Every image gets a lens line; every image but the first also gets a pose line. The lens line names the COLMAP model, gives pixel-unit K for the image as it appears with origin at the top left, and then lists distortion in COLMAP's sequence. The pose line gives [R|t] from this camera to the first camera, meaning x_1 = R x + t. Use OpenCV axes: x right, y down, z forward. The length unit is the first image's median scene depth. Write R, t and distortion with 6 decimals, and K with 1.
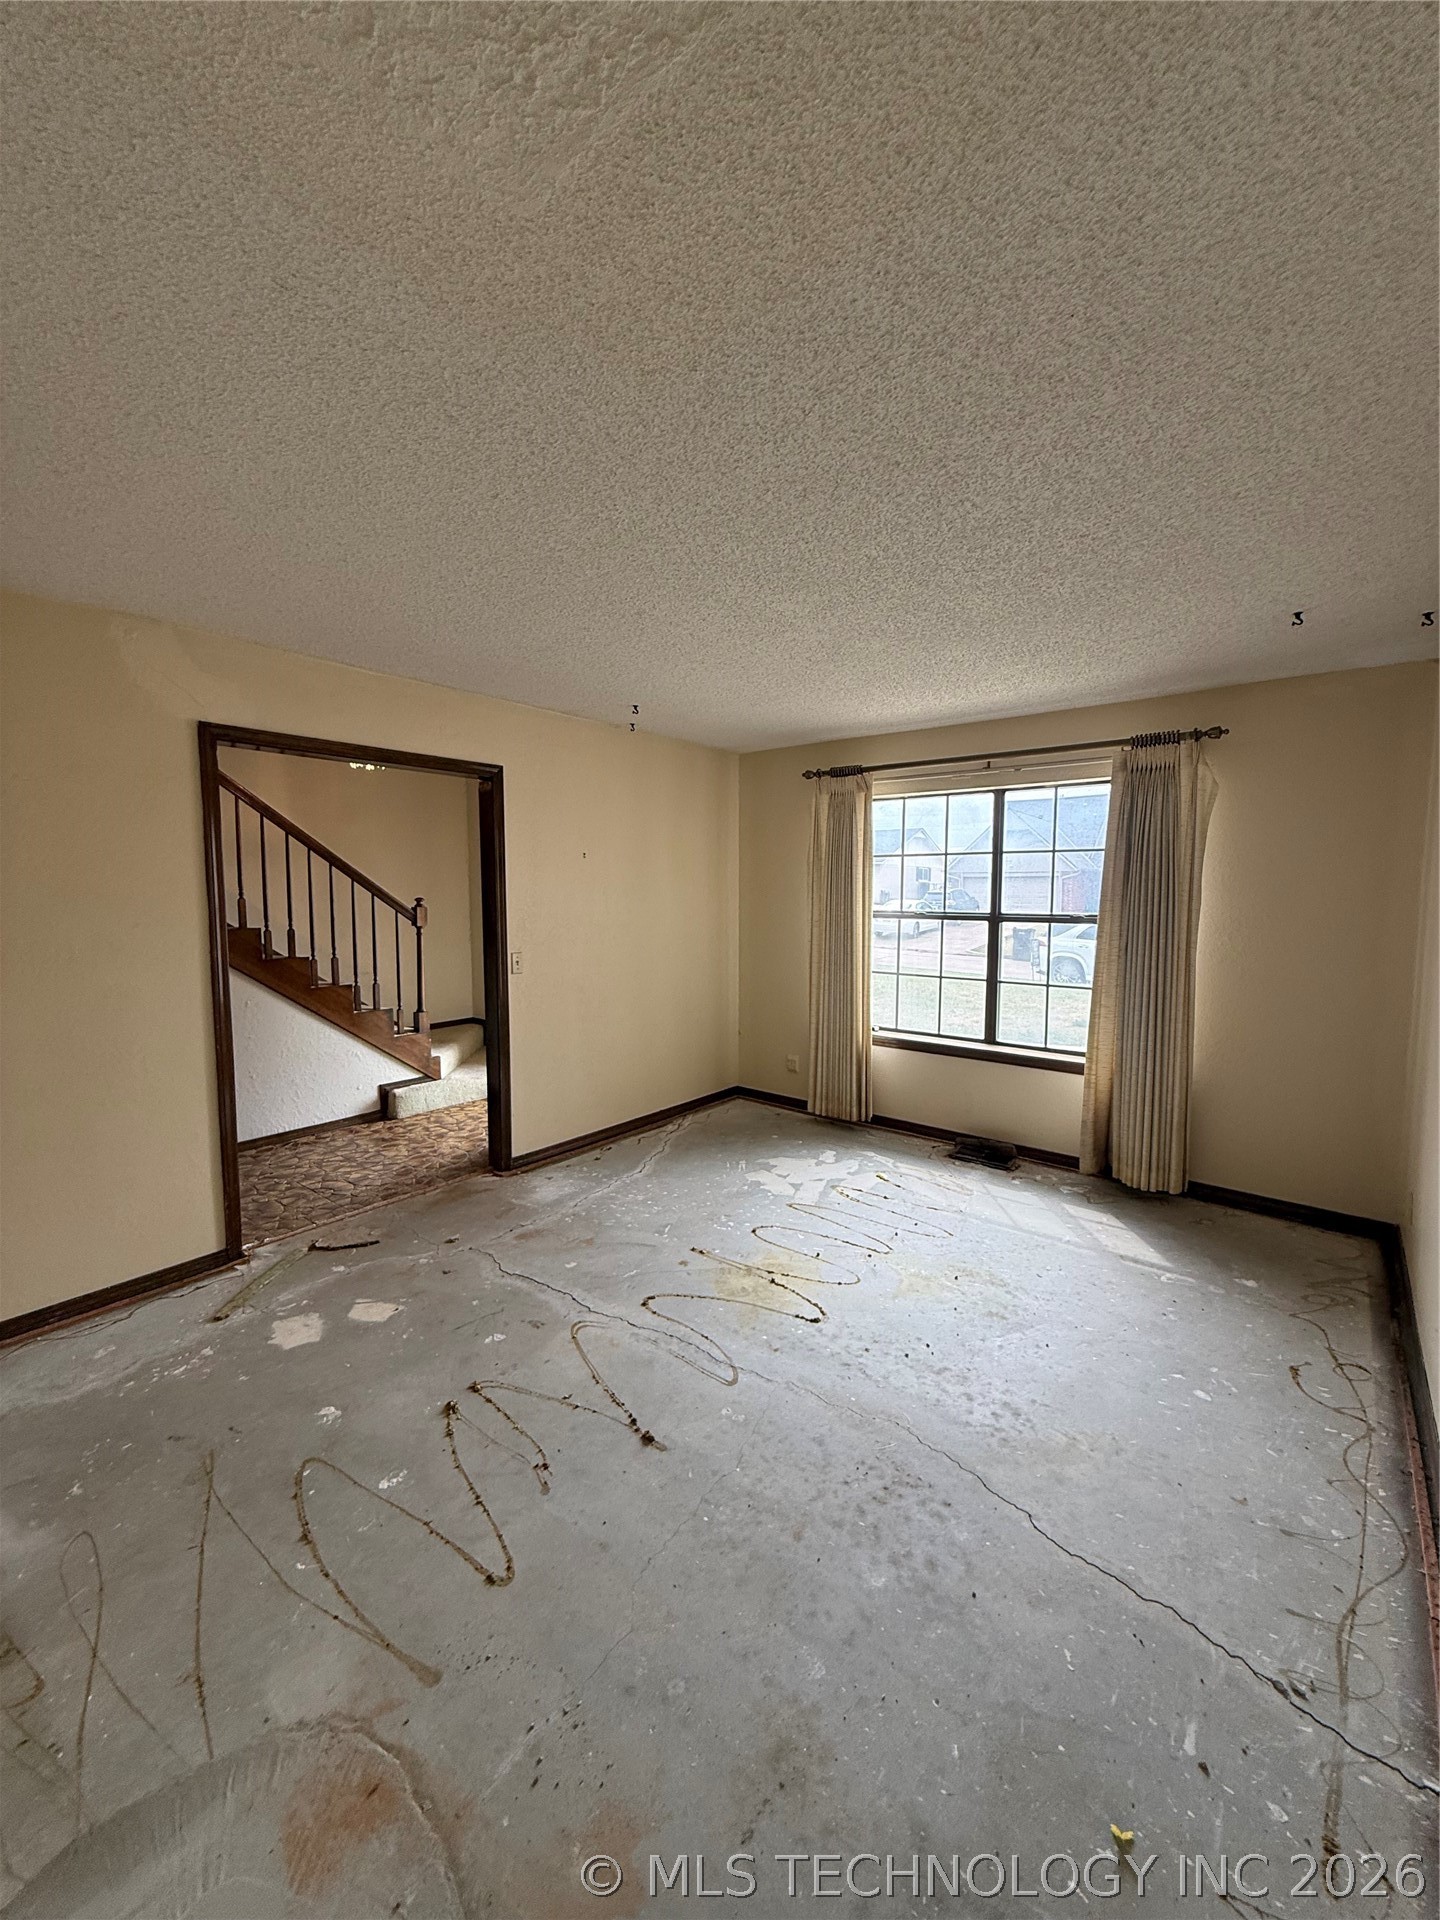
lens RADIAL K [[767.9, 0, 719.8], [0, 767.9, 954.5], [0, 0, 1]] dist [0.001749, -0.000373]
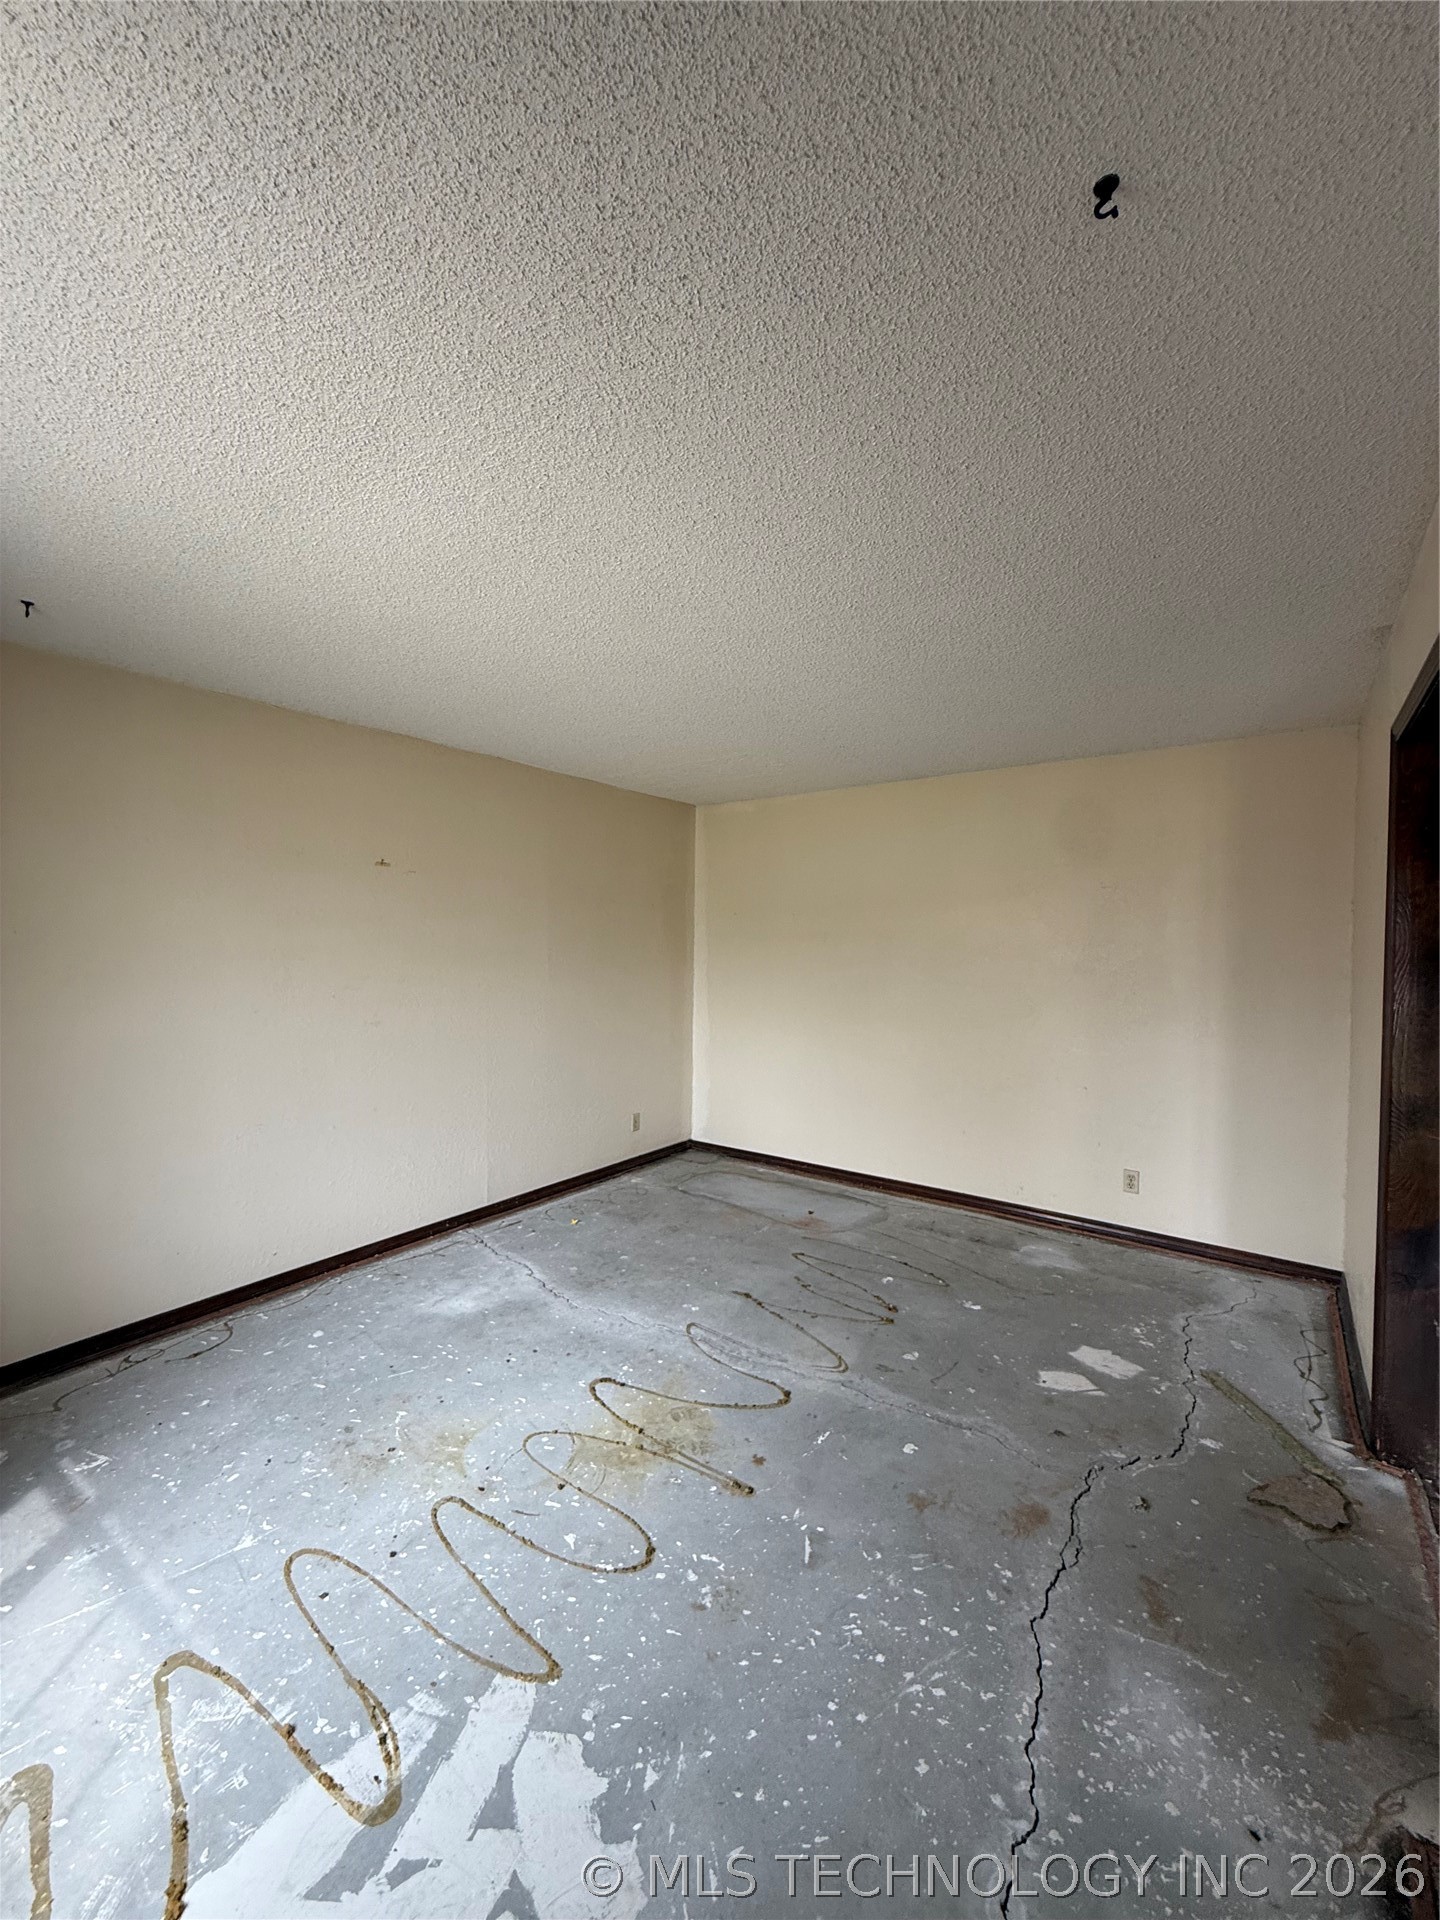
lens RADIAL K [[761.2, 0, 732.5], [0, 761.2, 951.0], [0, 0, 1]] dist [0.001415, 0.000329]
pose [[-0.997638, -0.010495, -0.067892, 0.030128], [-0.016987, 0.995259, 0.095768, -0.136691], [0.066565, 0.096695, -0.993086, 1.661831]]
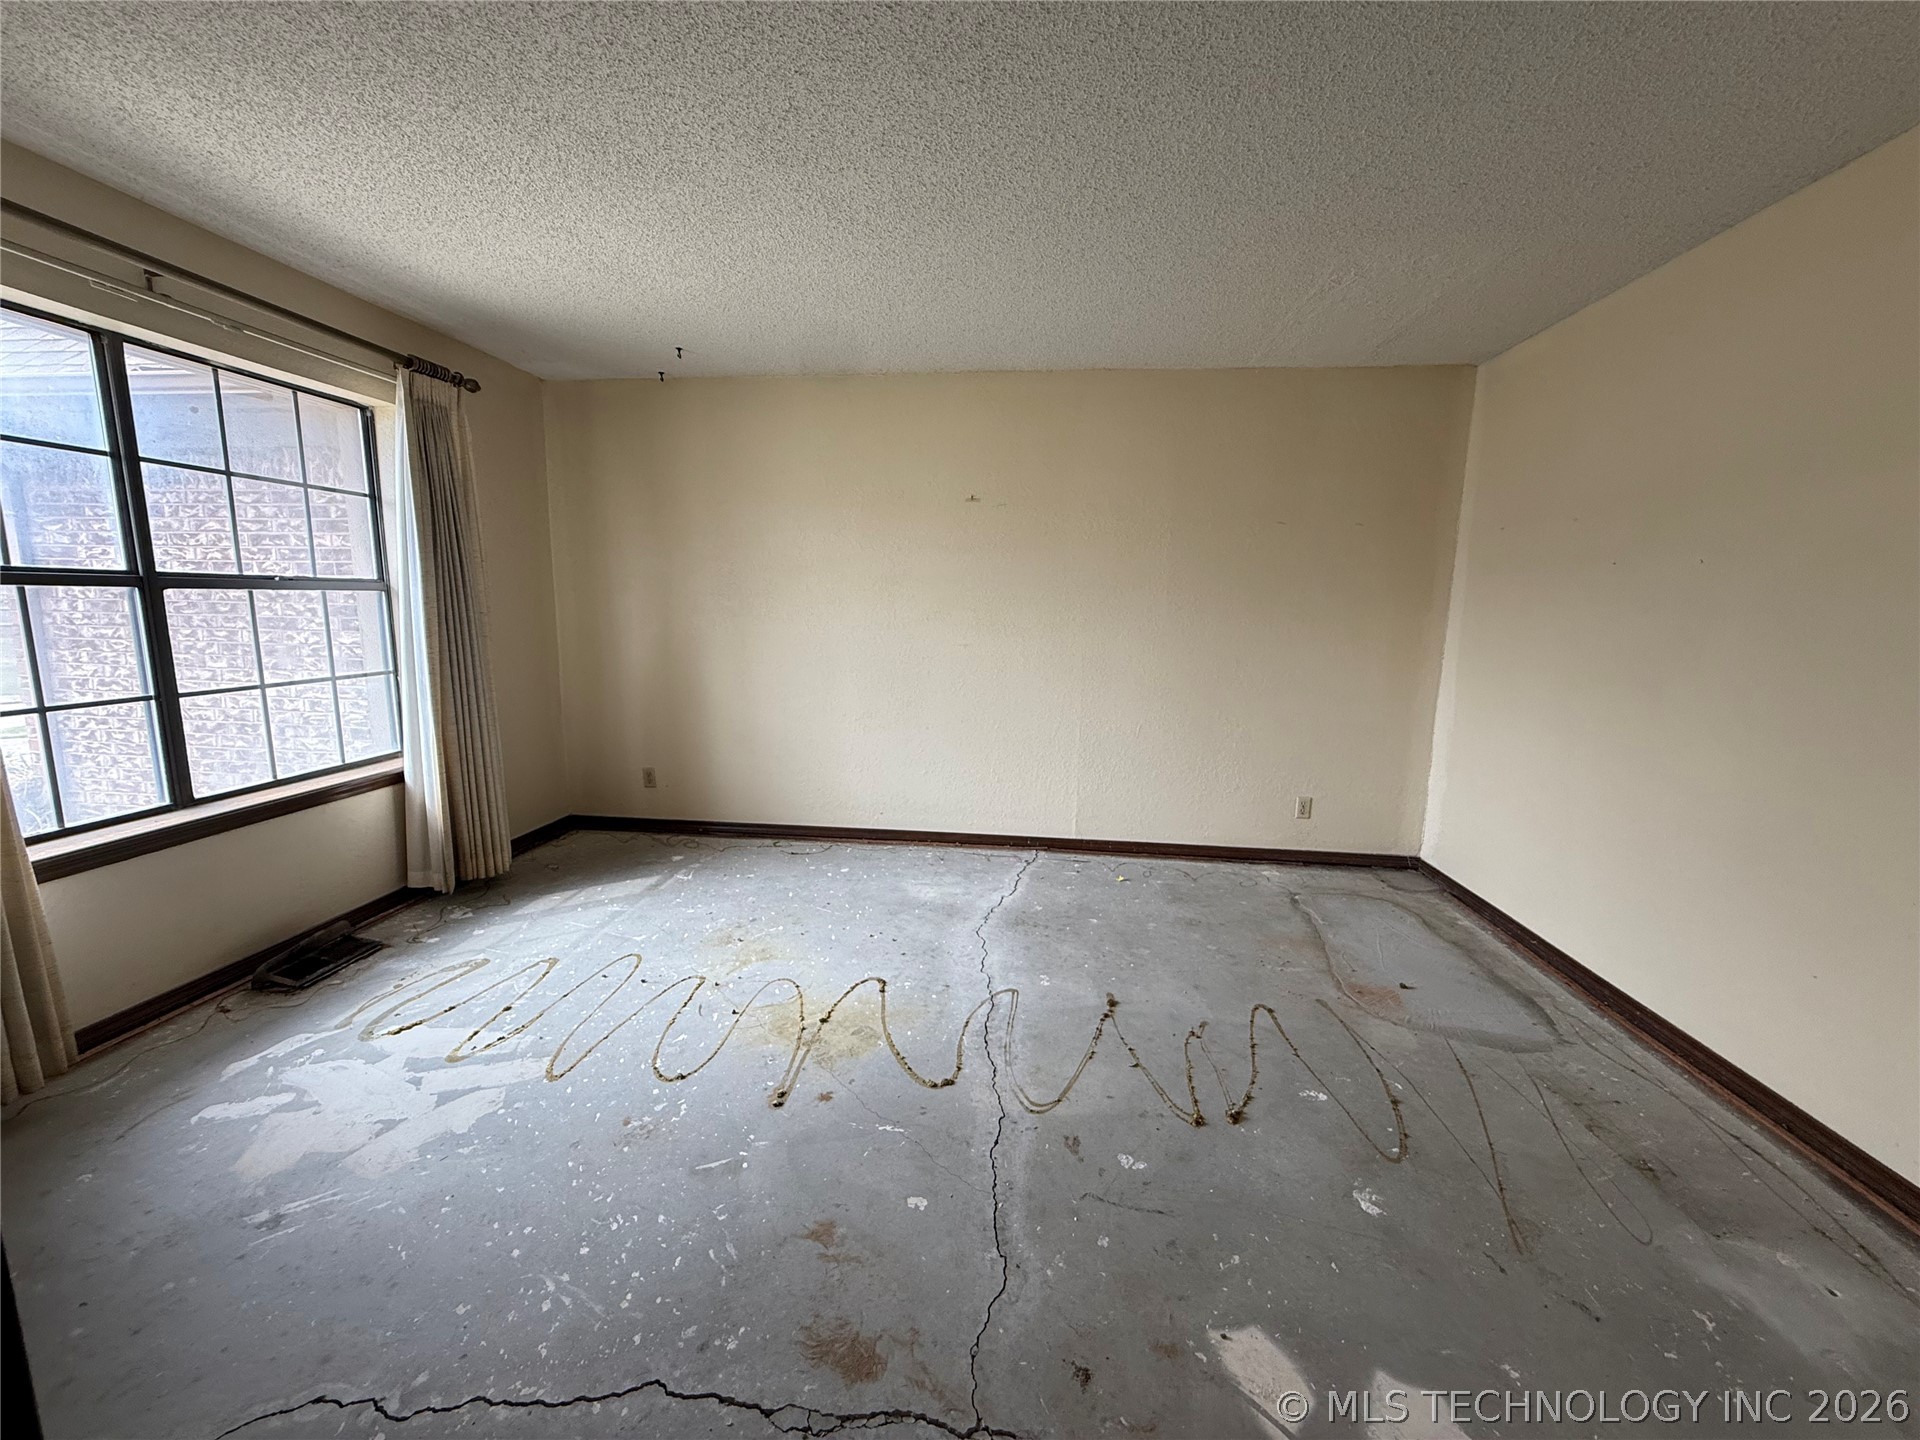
lens RADIAL K [[767.9, 0, 956.8], [0, 767.9, 719.1], [0, 0, 1]] dist [0.001749, -0.000373]
pose [[-0.546679, -0.137616, 0.825956, -0.615350], [0.050949, 0.979108, 0.196855, -0.043218], [-0.835791, 0.149698, -0.528246, 1.212053]]
